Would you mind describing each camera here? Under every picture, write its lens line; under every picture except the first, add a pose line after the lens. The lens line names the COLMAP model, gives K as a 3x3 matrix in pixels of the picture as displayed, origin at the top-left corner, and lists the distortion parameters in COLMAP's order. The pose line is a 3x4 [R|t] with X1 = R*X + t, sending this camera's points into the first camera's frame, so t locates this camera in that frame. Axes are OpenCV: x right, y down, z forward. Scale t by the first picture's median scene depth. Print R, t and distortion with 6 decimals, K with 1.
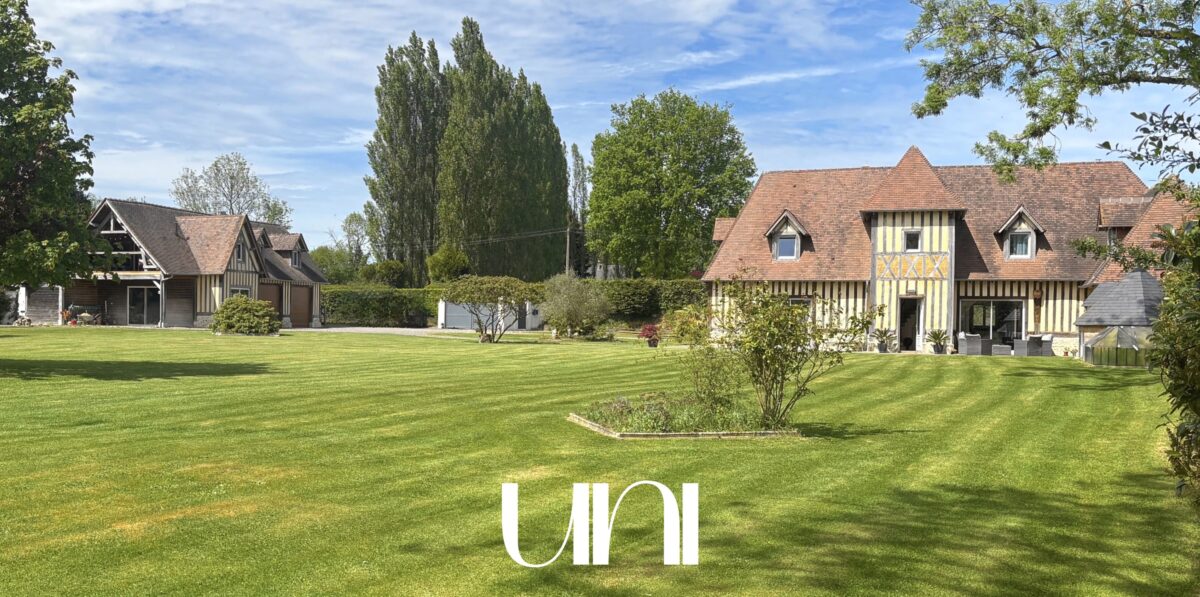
lens RADIAL K [[1090.3, 0, 531.1], [0, 1090.3, 324.2], [0, 0, 1]] dist [0.035299, -0.019217]
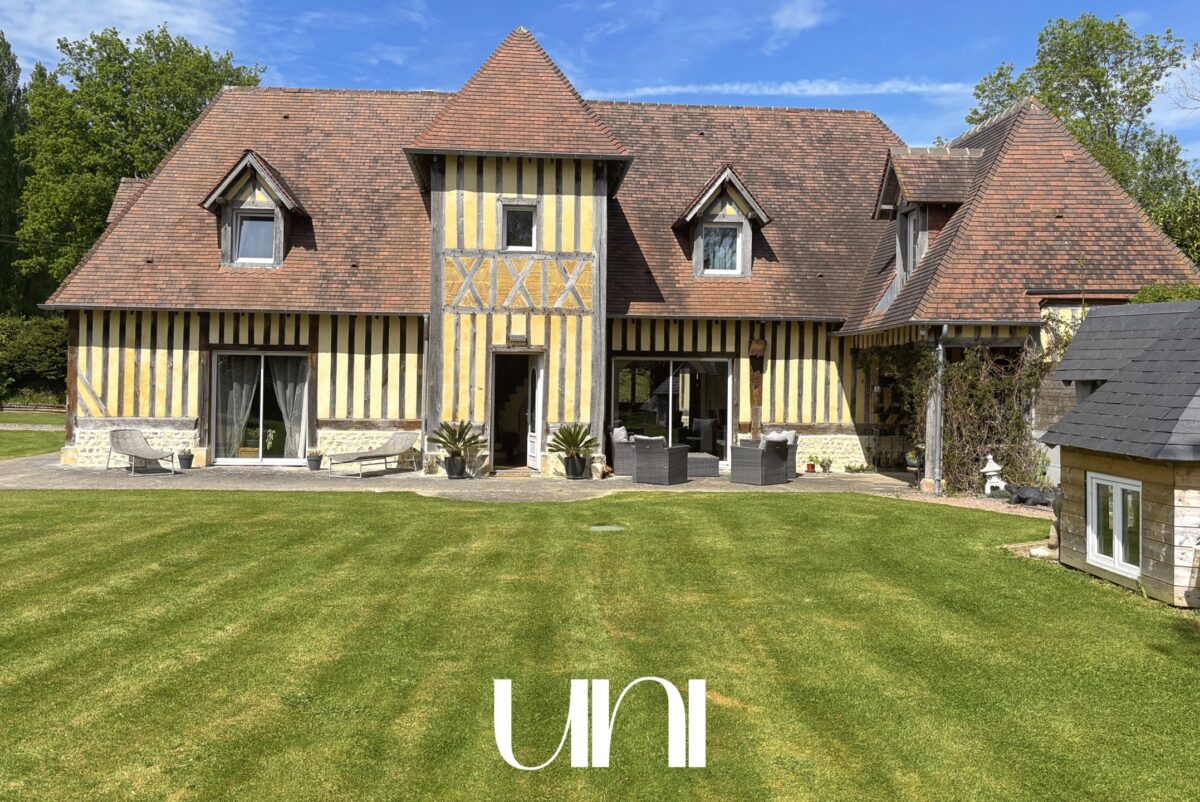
lens RADIAL K [[1026.8, 0, 600.0], [0, 1026.8, 401.0], [0, 0, 1]] dist [0.046109, -0.004446]
pose [[0.915312, -0.009350, 0.402638, 0.181334], [0.001616, 0.999808, 0.019543, -0.010894], [-0.402743, -0.017238, 0.915151, 0.522629]]
